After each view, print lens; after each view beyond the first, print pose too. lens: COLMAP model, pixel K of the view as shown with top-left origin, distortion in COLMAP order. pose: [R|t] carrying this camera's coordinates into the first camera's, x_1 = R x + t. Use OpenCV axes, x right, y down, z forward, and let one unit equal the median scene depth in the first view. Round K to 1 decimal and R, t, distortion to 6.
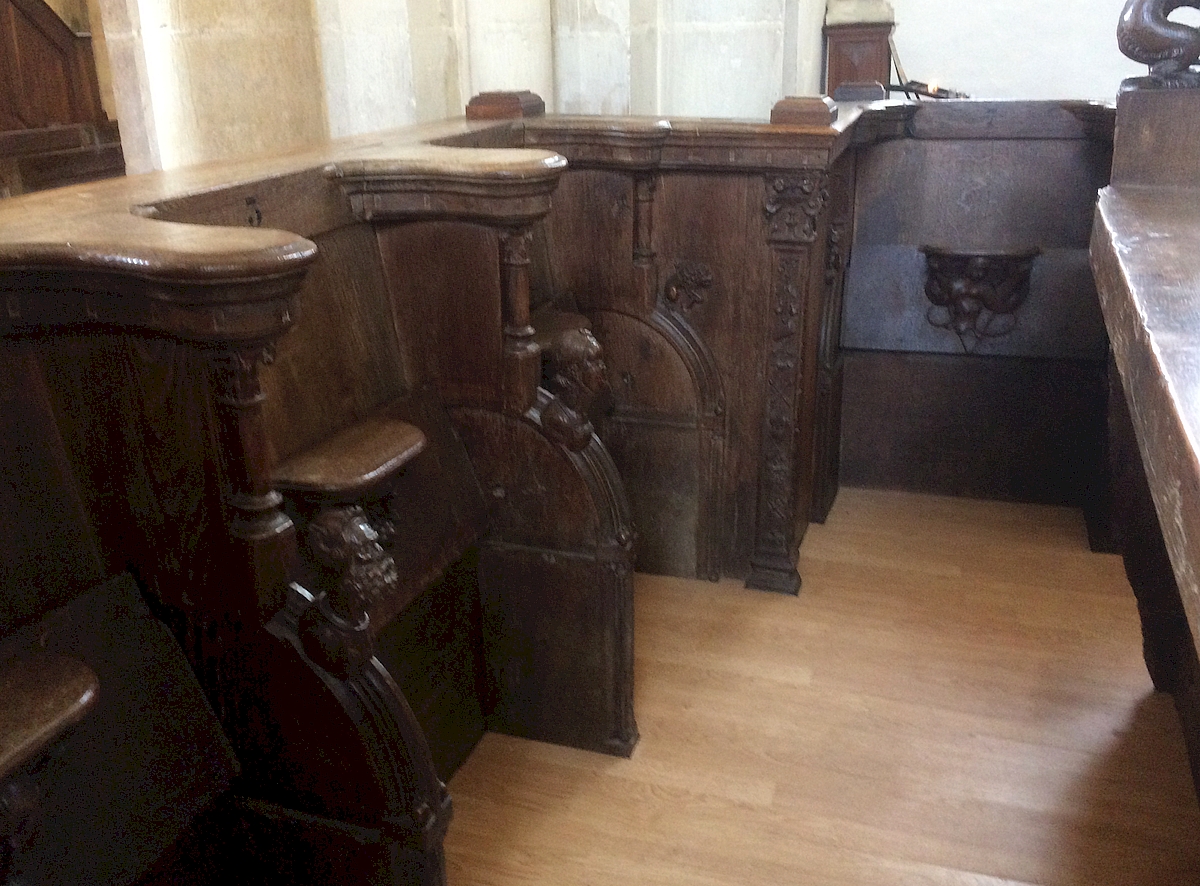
lens RADIAL K [[1126.4, 0, 600.4], [0, 1126.4, 430.6], [0, 0, 1]] dist [0.092179, -0.130255]
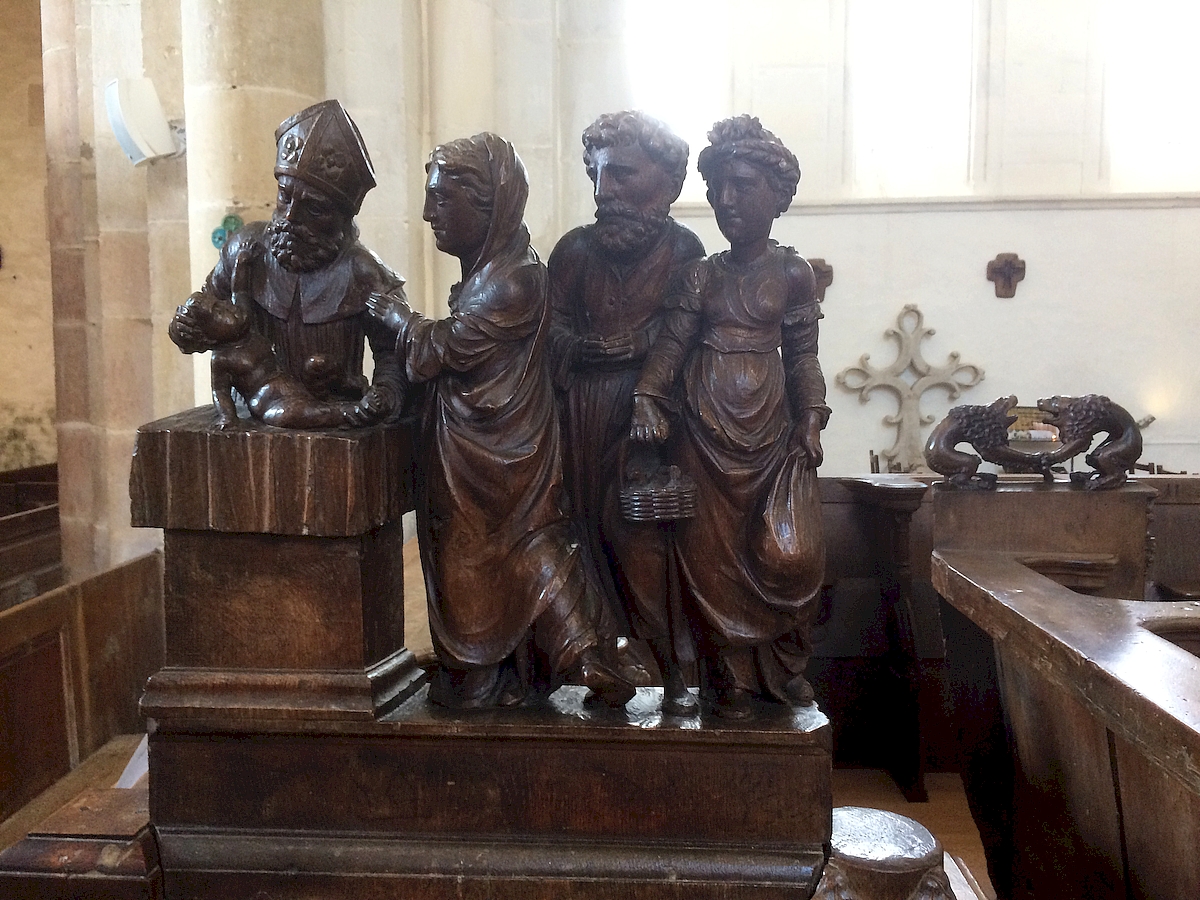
lens RADIAL K [[1029.3, 0, 600.0], [0, 1029.3, 450.0], [0, 0, 1]] dist [0.079551, -0.109917]
pose [[0.952976, -0.002699, 0.303034, -0.337058], [0.079289, 0.967348, -0.240732, -0.034560], [-0.292490, 0.253439, 0.922073, -0.163348]]
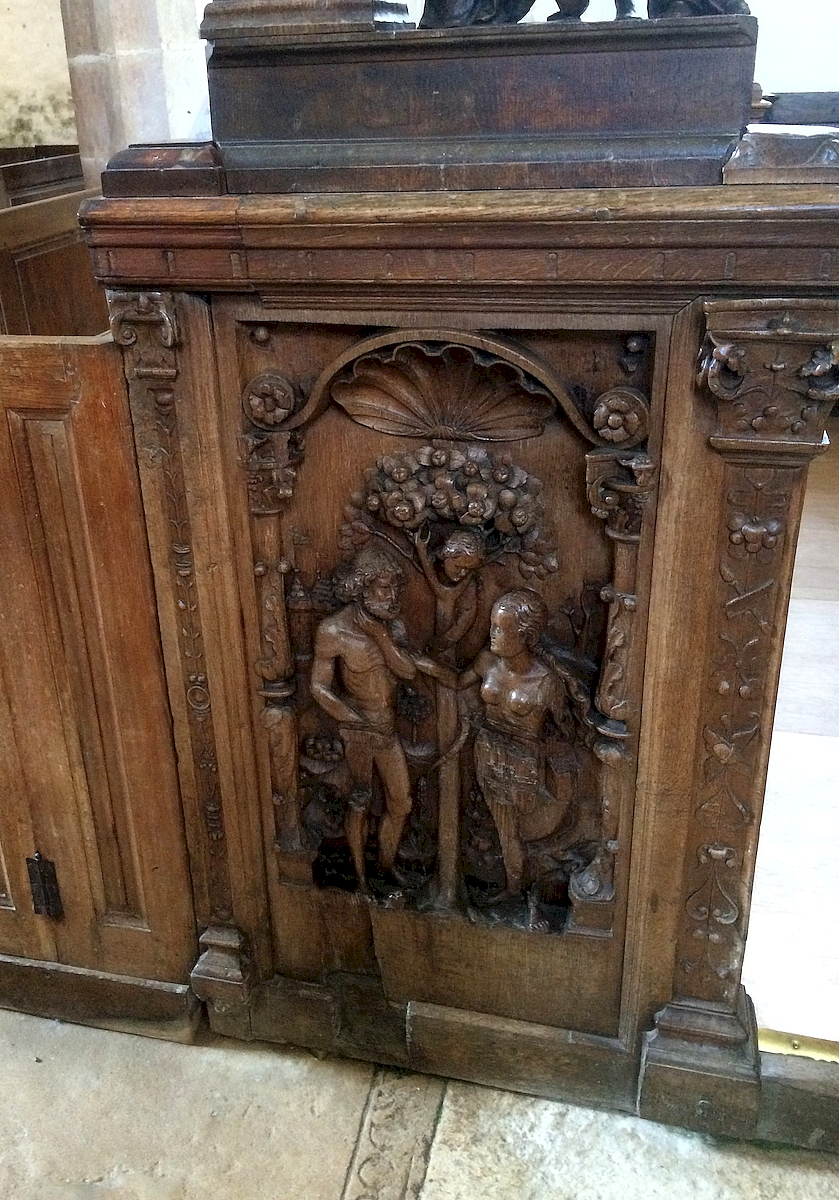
lens RADIAL K [[1092.0, 0, 367.5], [0, 1092.0, 563.0], [0, 0, 1]] dist [0.076587, -0.084400]
pose [[0.995682, -0.051494, 0.077236, -0.353527], [0.045345, 0.995815, 0.079349, 0.136381], [-0.080999, -0.075504, 0.993850, -0.269949]]
